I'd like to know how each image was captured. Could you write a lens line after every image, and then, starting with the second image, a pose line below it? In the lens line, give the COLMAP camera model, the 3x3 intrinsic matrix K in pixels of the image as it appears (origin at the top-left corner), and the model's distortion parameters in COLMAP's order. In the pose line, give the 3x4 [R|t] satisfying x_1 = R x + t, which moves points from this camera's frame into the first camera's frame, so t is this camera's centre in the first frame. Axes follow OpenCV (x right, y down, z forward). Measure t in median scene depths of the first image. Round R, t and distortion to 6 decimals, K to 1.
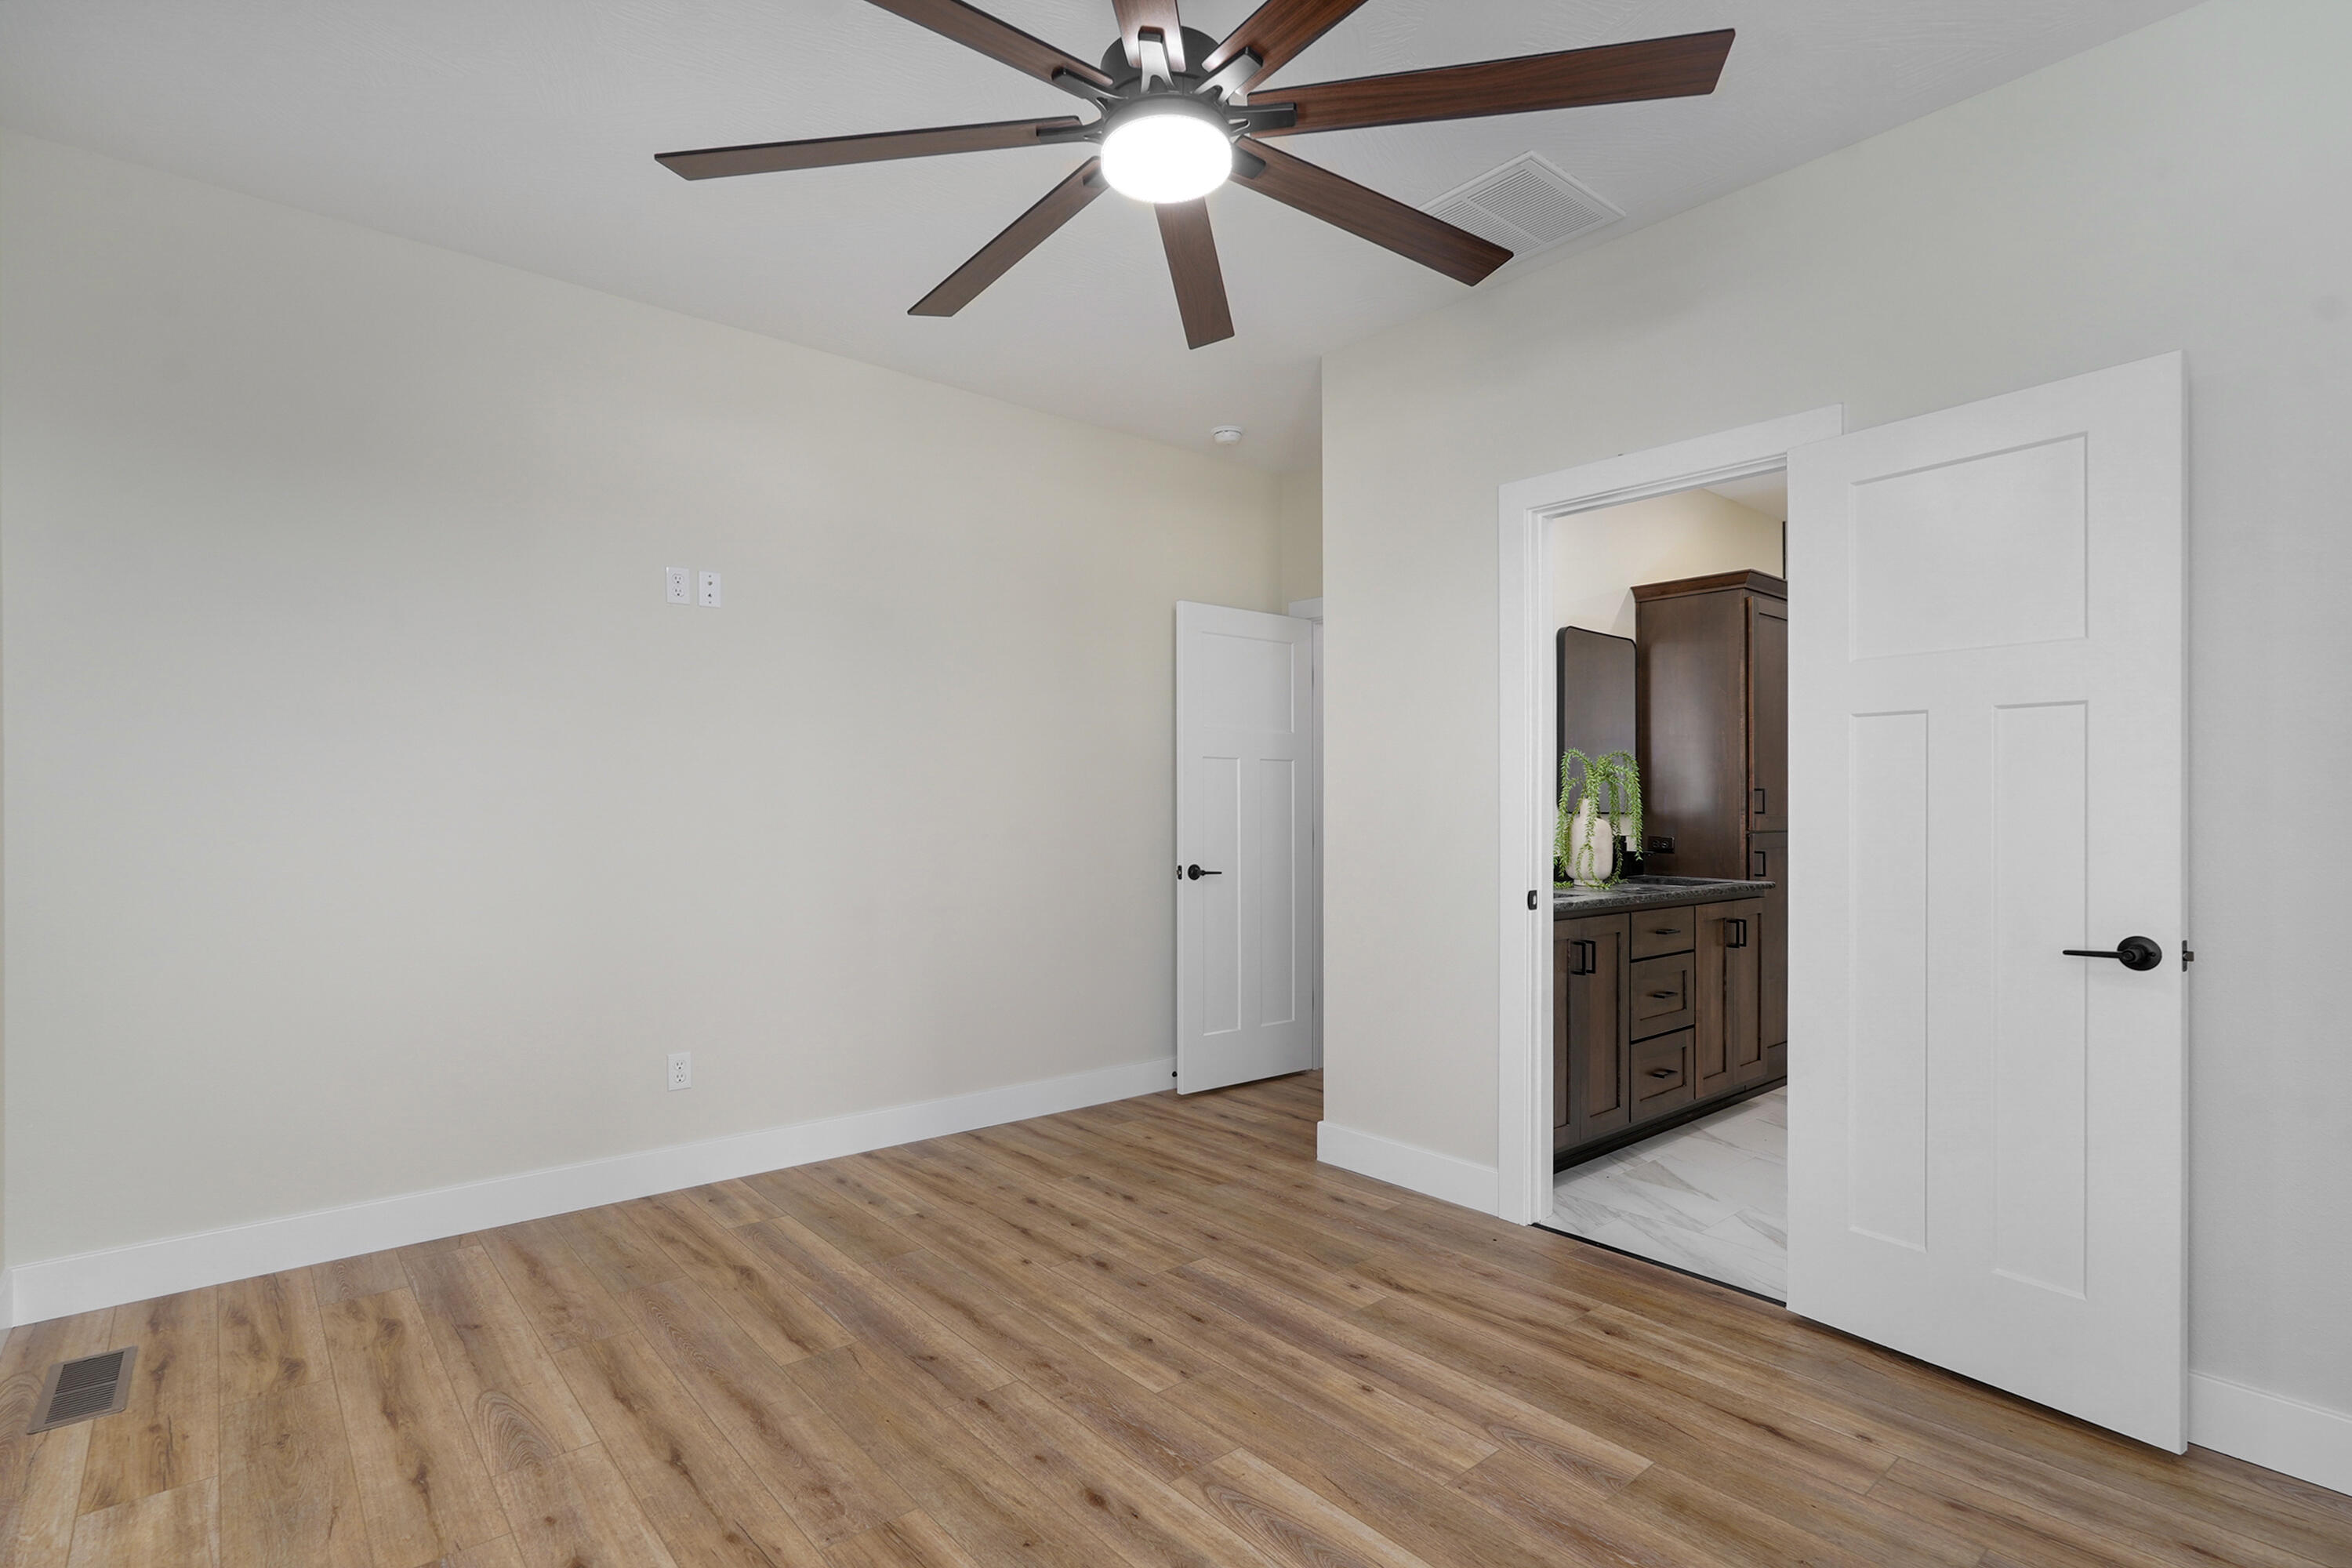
lens RADIAL K [[1099.9, 0, 1177.1], [0, 1099.9, 789.2], [0, 0, 1]] dist [-0.008757, 0.002241]
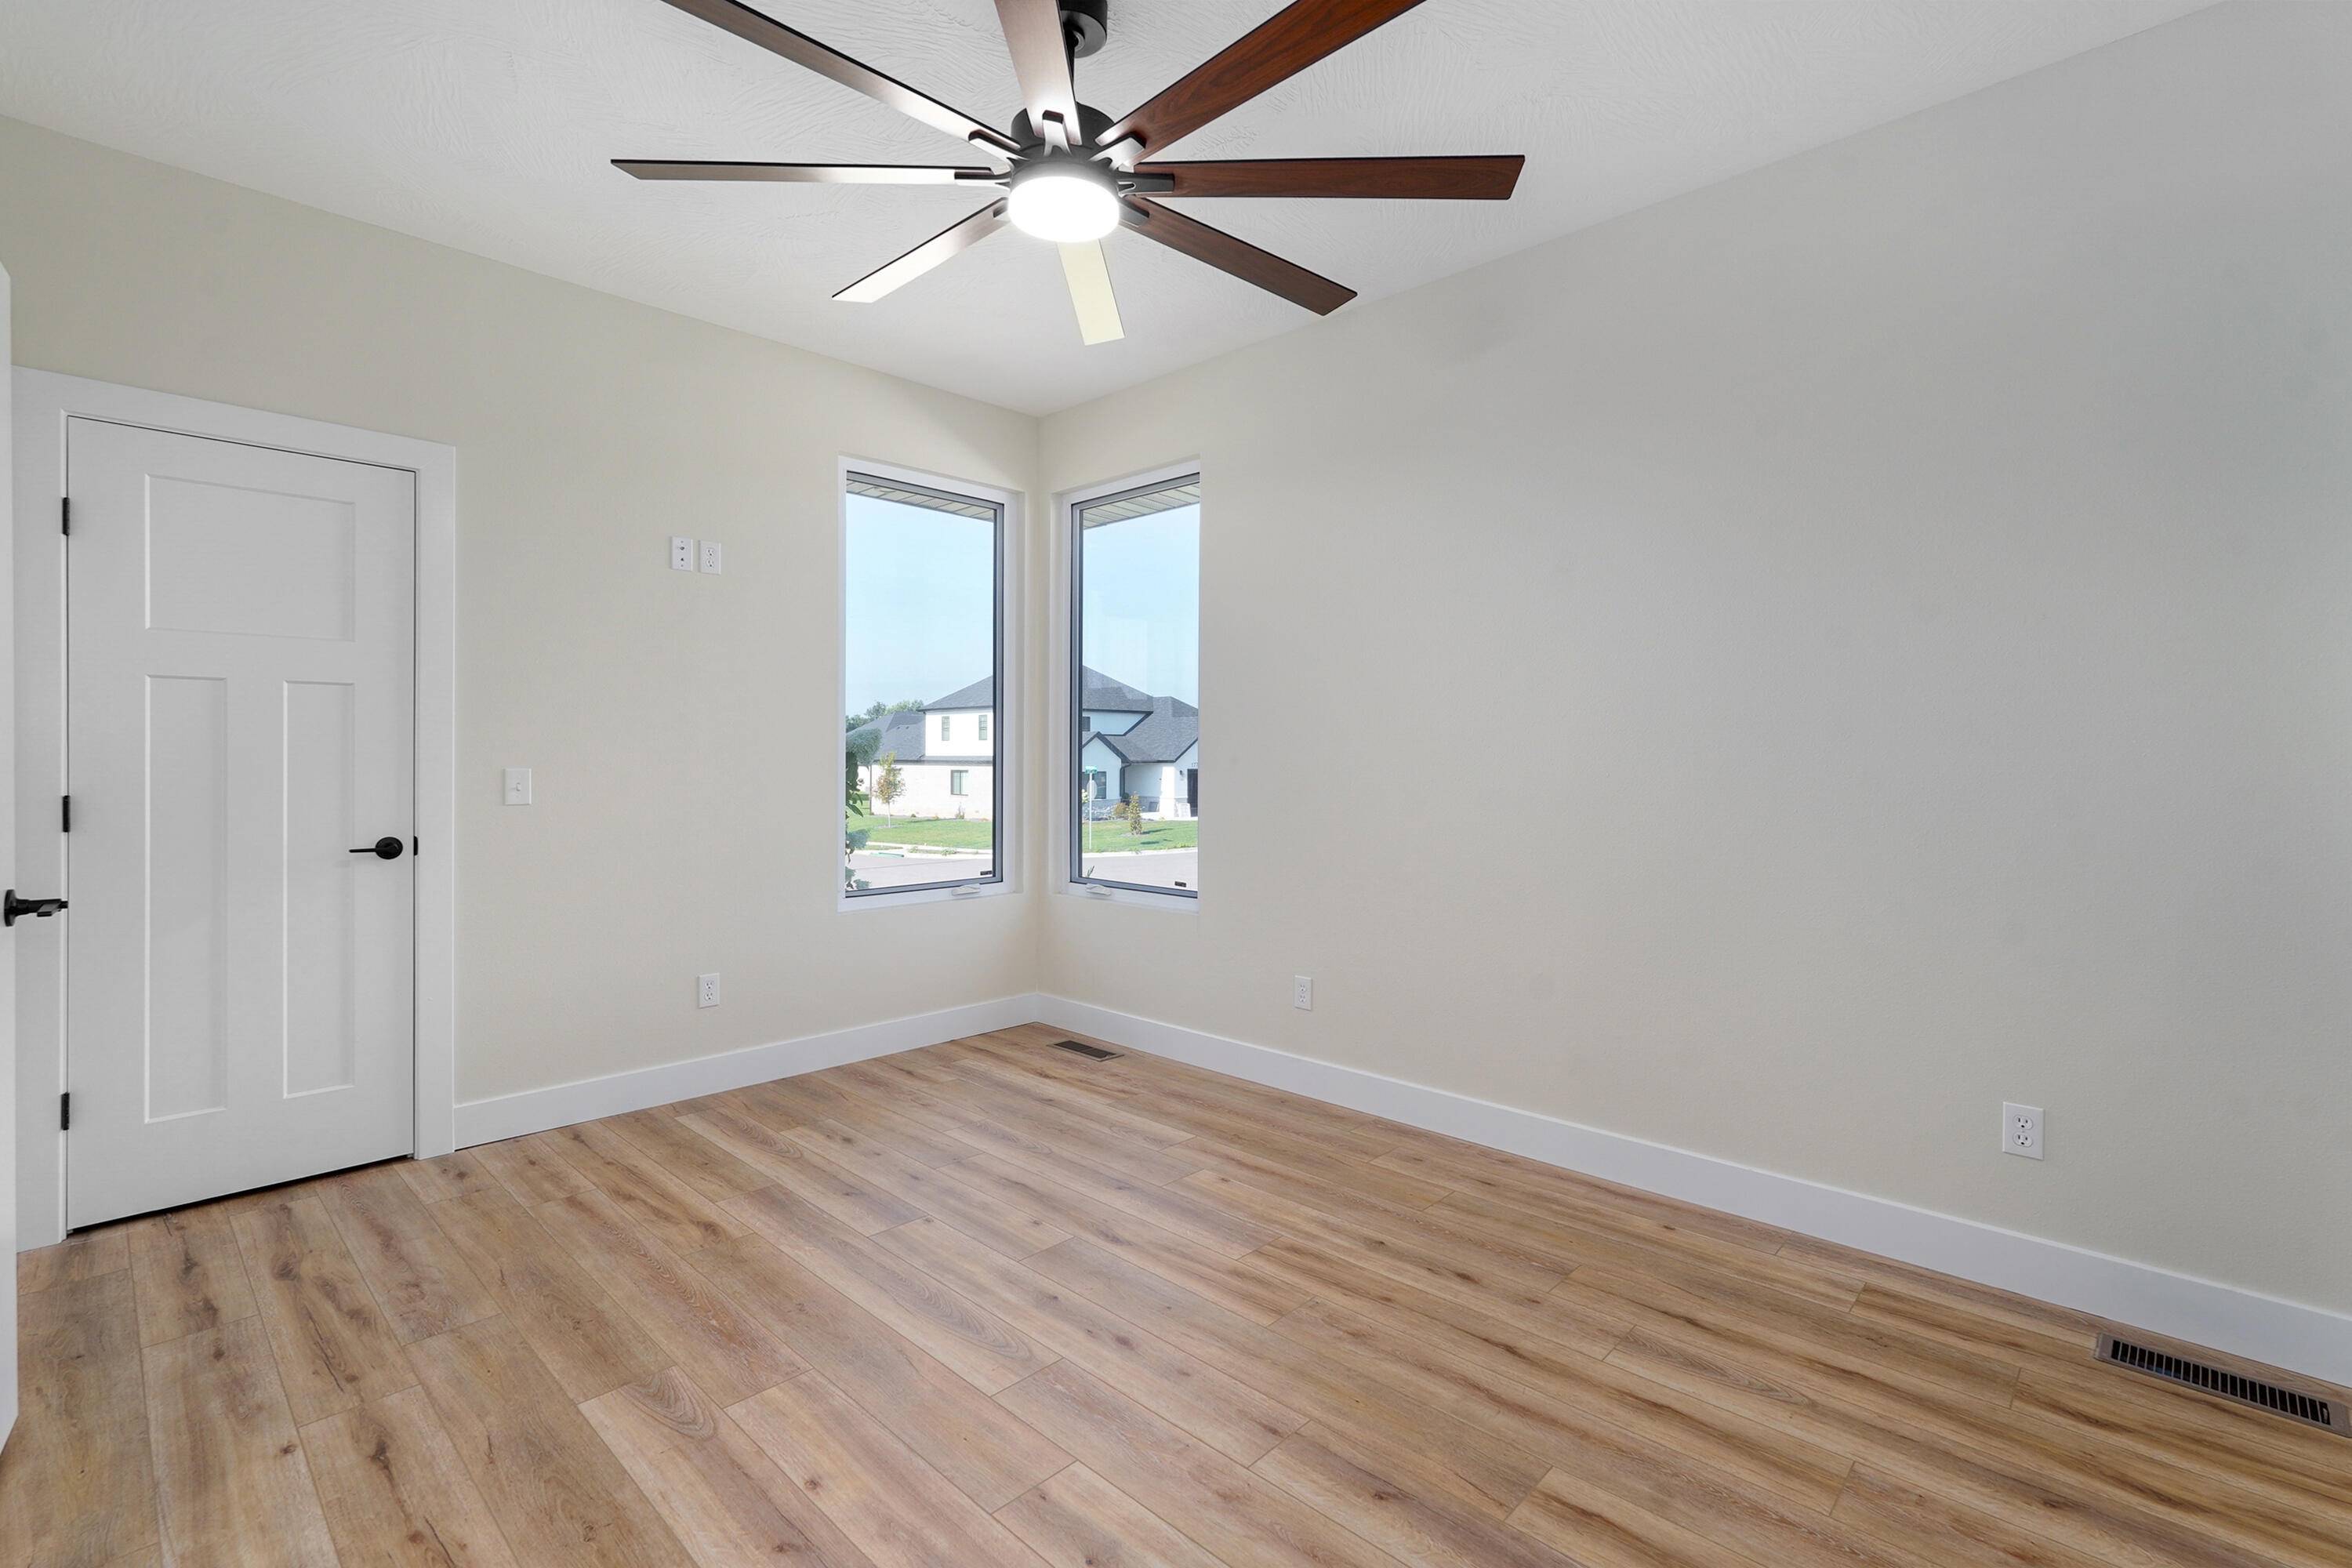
lens RADIAL K [[1076.5, 0, 1164.3], [0, 1076.5, 775.1], [0, 0, 1]] dist [-0.002785, -0.000322]
pose [[-0.996125, -0.006382, -0.087716, -0.010603], [-0.007163, 0.999937, 0.008590, 0.023927], [0.087656, 0.009185, -0.996108, 1.947201]]
